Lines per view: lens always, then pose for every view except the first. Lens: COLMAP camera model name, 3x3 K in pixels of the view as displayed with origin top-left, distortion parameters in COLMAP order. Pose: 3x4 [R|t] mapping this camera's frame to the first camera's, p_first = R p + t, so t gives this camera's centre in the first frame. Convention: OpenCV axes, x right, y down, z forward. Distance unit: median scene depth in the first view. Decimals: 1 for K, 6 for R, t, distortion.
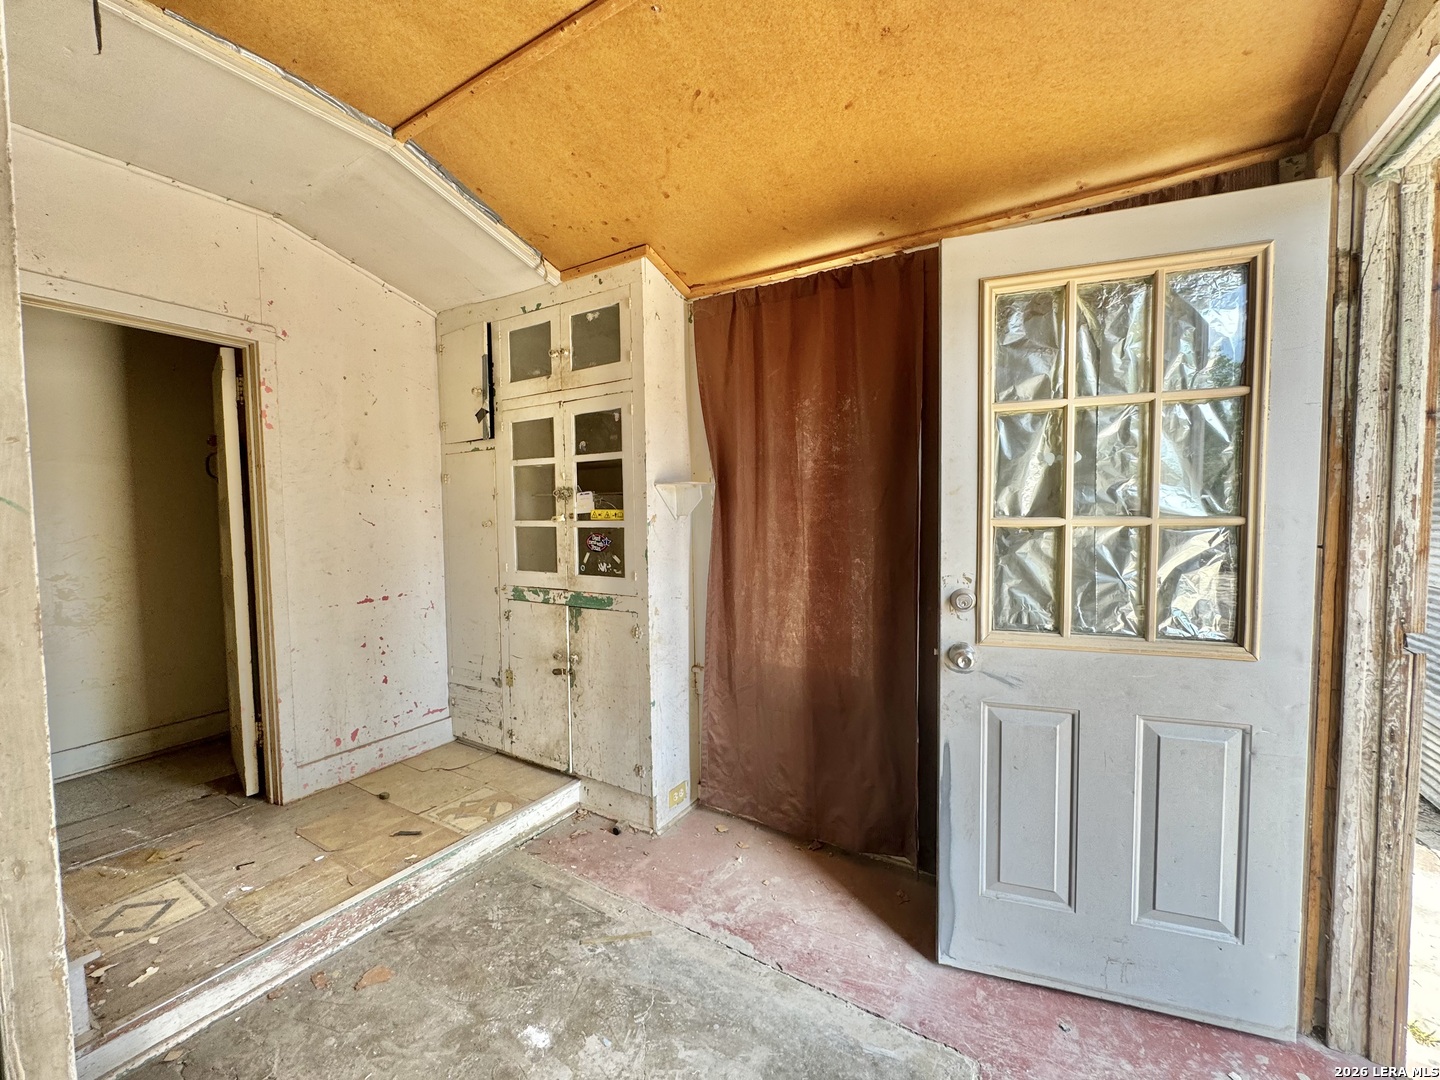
lens RADIAL K [[577.5, 0, 719.0], [0, 577.5, 536.5], [0, 0, 1]] dist [-0.001003, -0.000035]
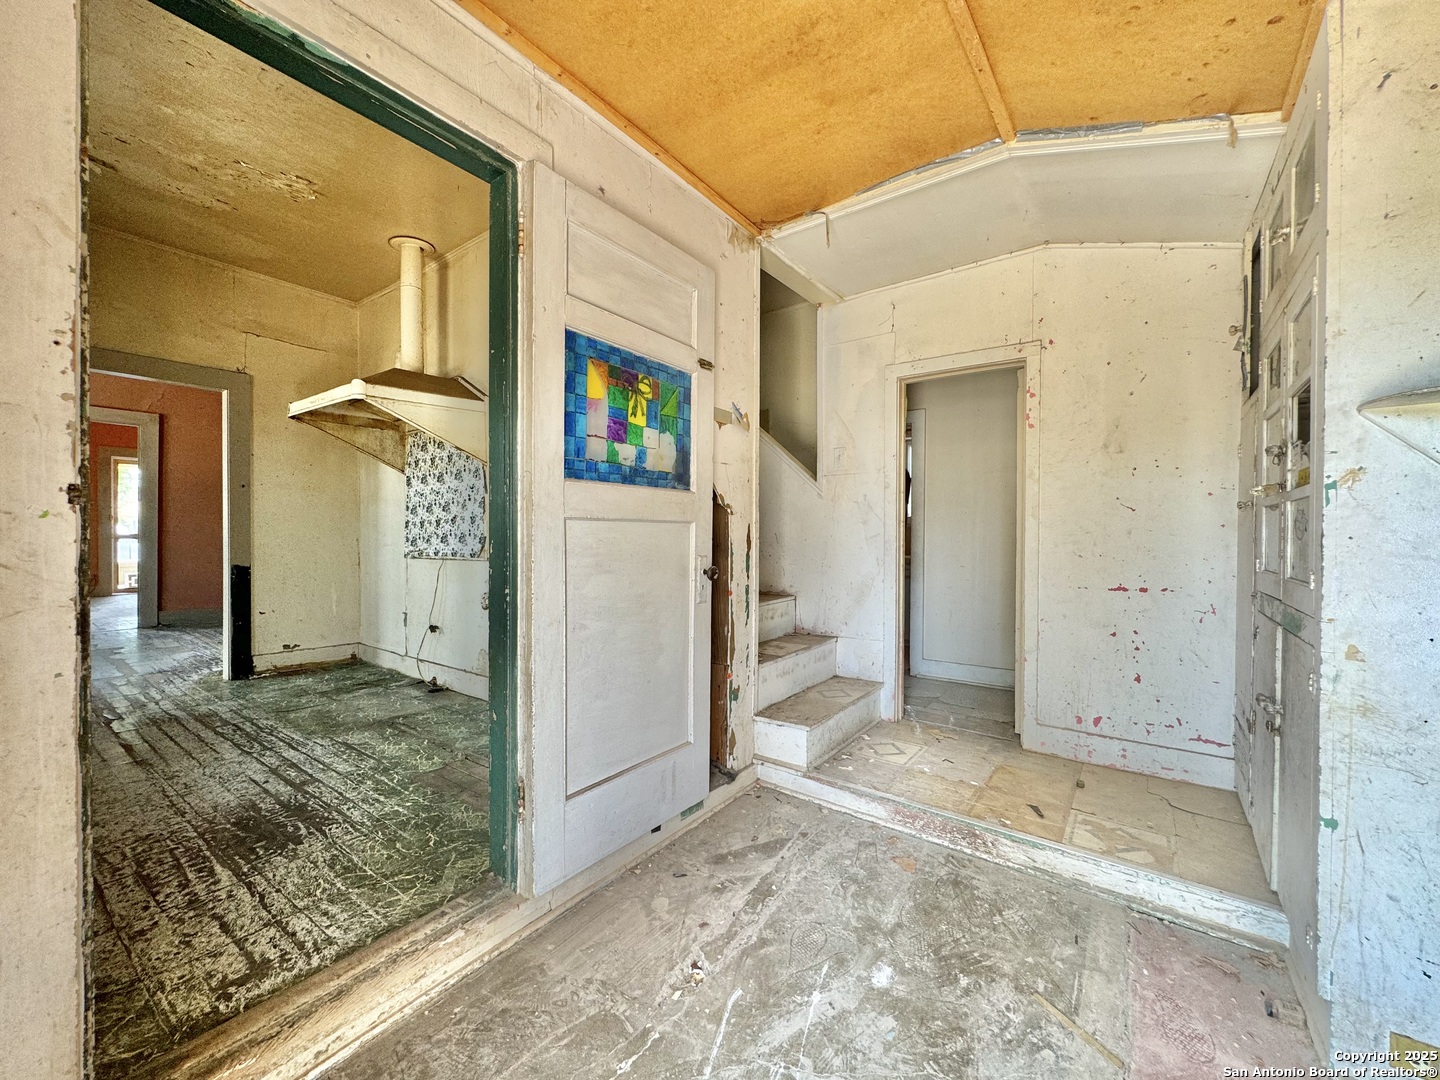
lens RADIAL K [[577.5, 0, 719.0], [0, 577.5, 536.5], [0, 0, 1]] dist [-0.001003, -0.000035]
pose [[-0.081873, 0.017170, -0.996495, 0.549316], [-0.048292, 0.998609, 0.021174, 0.049573], [0.995472, 0.049856, -0.080930, 0.562356]]
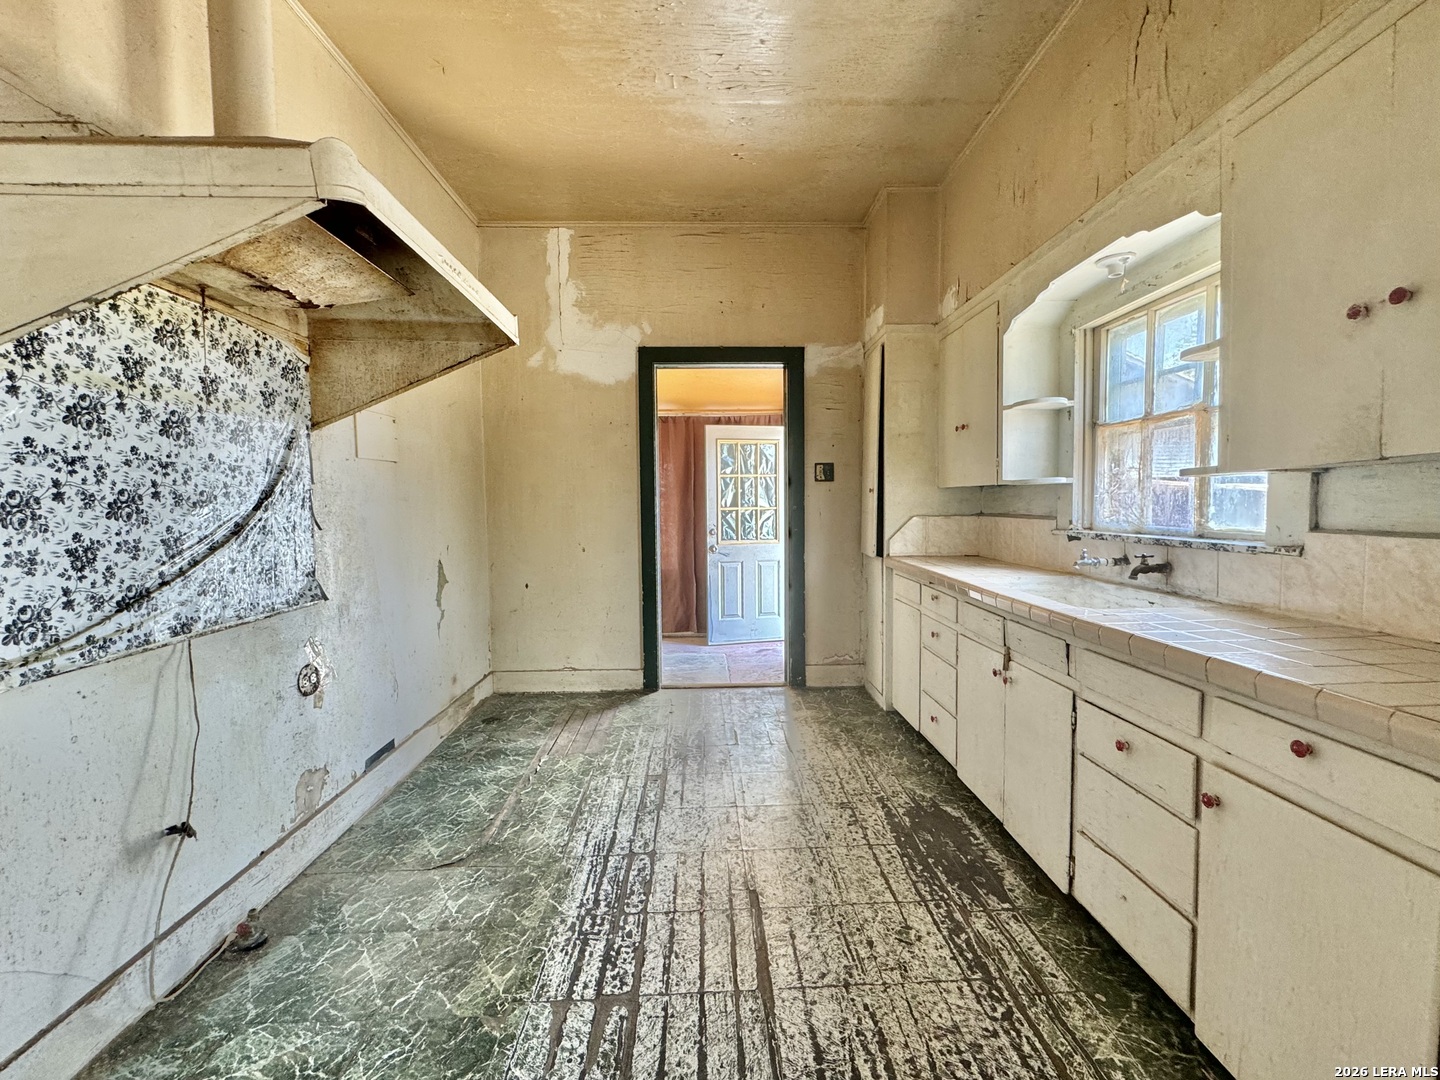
lens RADIAL K [[577.5, 0, 719.0], [0, 577.5, 536.5], [0, 0, 1]] dist [-0.001003, -0.000035]
pose [[0.840276, -0.027820, 0.541445, -1.135523], [0.026273, 0.999599, 0.010587, 0.084084], [-0.541522, 0.005329, 0.840669, -1.529594]]
